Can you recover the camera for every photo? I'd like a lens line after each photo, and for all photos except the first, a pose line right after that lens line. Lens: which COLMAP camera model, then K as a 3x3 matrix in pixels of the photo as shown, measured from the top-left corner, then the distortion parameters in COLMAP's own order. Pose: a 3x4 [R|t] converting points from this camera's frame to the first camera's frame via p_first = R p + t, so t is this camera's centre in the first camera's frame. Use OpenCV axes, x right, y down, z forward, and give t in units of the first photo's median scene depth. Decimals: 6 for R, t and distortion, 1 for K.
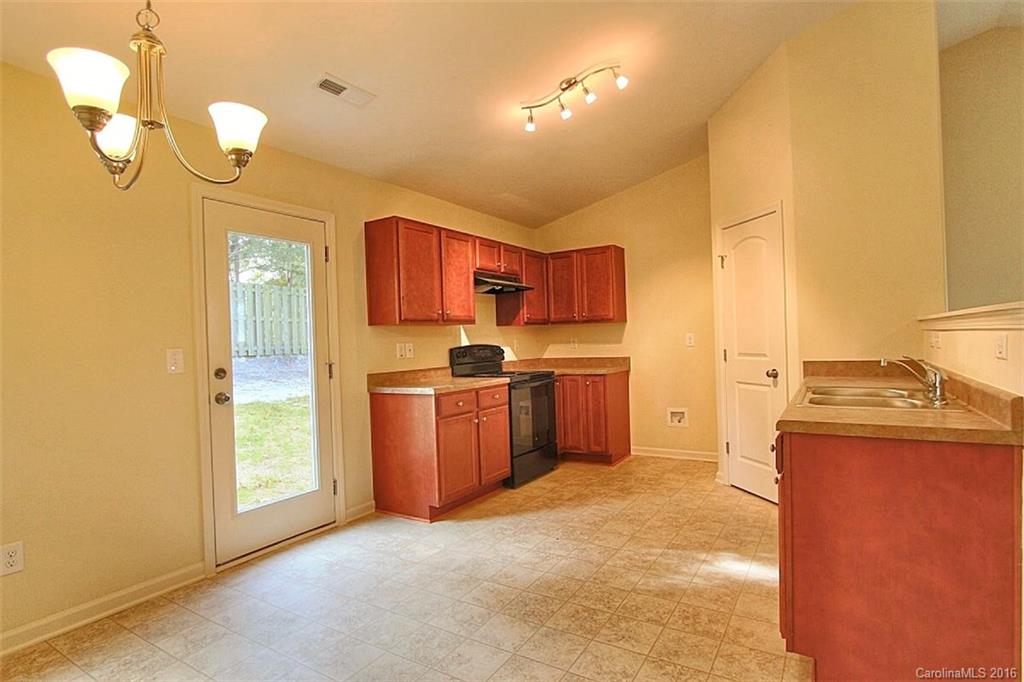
lens RADIAL K [[523.1, 0, 516.3], [0, 523.1, 340.8], [0, 0, 1]] dist [-0.016518, 0.000780]
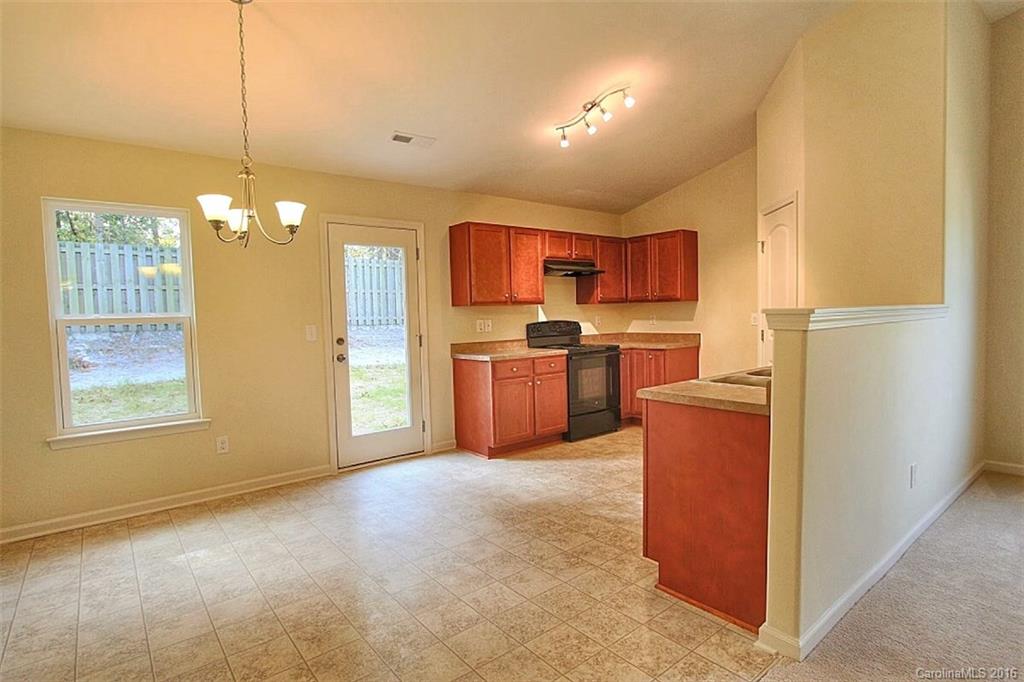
lens RADIAL K [[523.1, 0, 516.3], [0, 523.1, 340.8], [0, 0, 1]] dist [-0.016518, 0.000780]
pose [[0.944541, 0.026899, -0.327291, 0.291135], [-0.006443, 0.997966, 0.063423, -0.027315], [0.328331, -0.057797, 0.942793, -0.176172]]
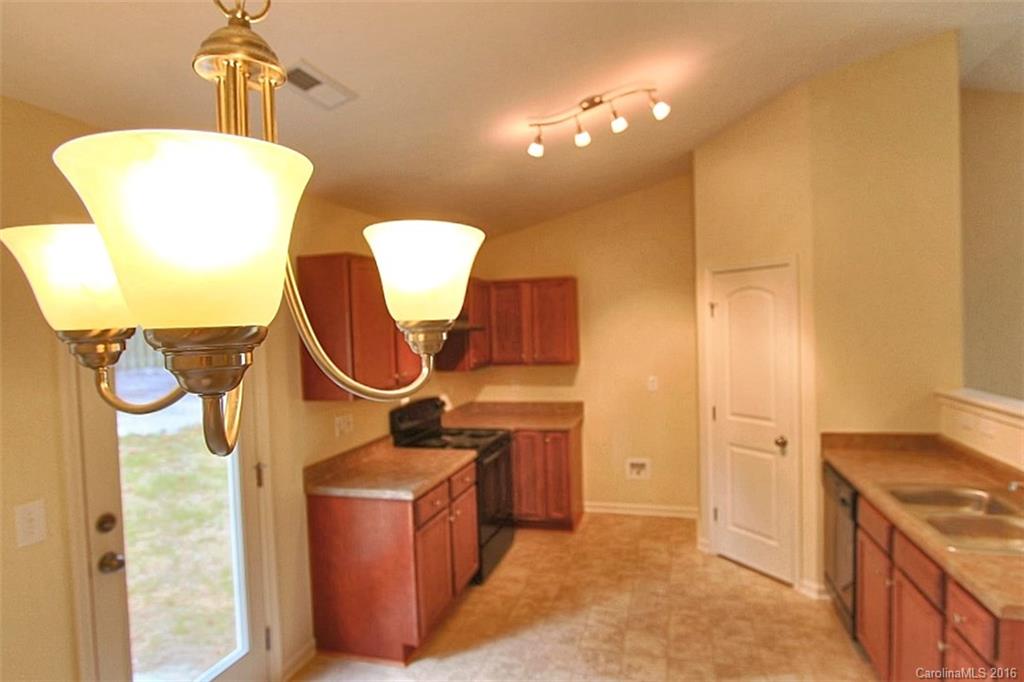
lens RADIAL K [[558.6, 0, 515.0], [0, 558.6, 343.1], [0, 0, 1]] dist [-0.025674, 0.001086]
pose [[0.961561, -0.007776, 0.274481, -0.207171], [0.002124, 0.999780, 0.020883, -0.122354], [-0.274583, -0.019498, 0.961366, 0.179446]]
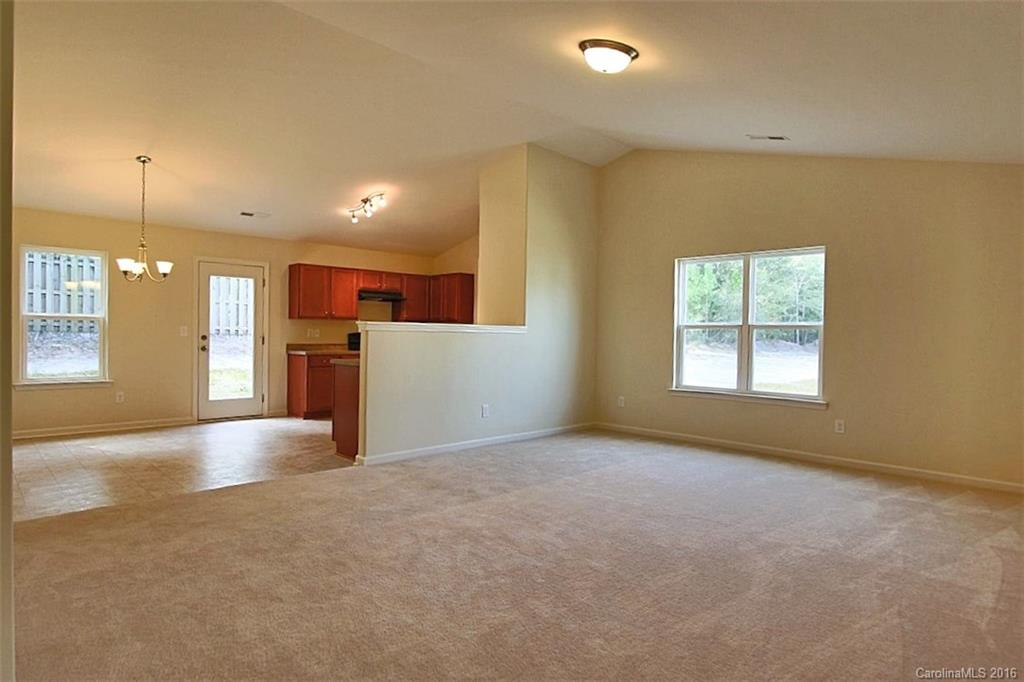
lens RADIAL K [[558.6, 0, 515.0], [0, 558.6, 343.1], [0, 0, 1]] dist [-0.025674, 0.001086]
pose [[0.973023, 0.050520, -0.225111, 0.973228], [-0.046403, 0.998645, 0.023543, -0.026139], [0.225995, -0.012462, 0.974049, -0.789301]]
